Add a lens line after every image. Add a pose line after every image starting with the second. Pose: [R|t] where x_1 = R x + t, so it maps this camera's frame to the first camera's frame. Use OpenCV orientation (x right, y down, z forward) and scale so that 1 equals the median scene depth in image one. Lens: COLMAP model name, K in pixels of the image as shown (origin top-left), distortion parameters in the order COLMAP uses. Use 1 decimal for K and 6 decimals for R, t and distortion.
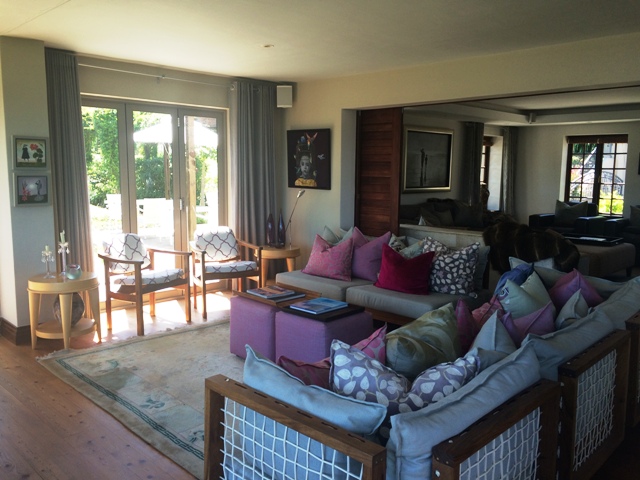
lens RADIAL K [[549.3, 0, 316.0], [0, 549.3, 240.1], [0, 0, 1]] dist [0.056613, -0.014222]
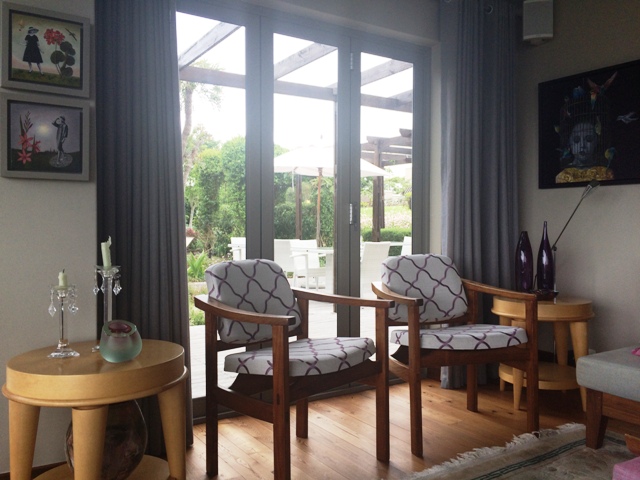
lens RADIAL K [[549.3, 0, 320.3], [0, 549.3, 239.5], [0, 0, 1]] dist [0.056613, -0.014222]
pose [[0.979076, -0.003632, -0.203463, -0.180014], [-0.018917, 0.993887, -0.108772, 0.020589], [0.202615, 0.110345, 0.973022, 0.517908]]
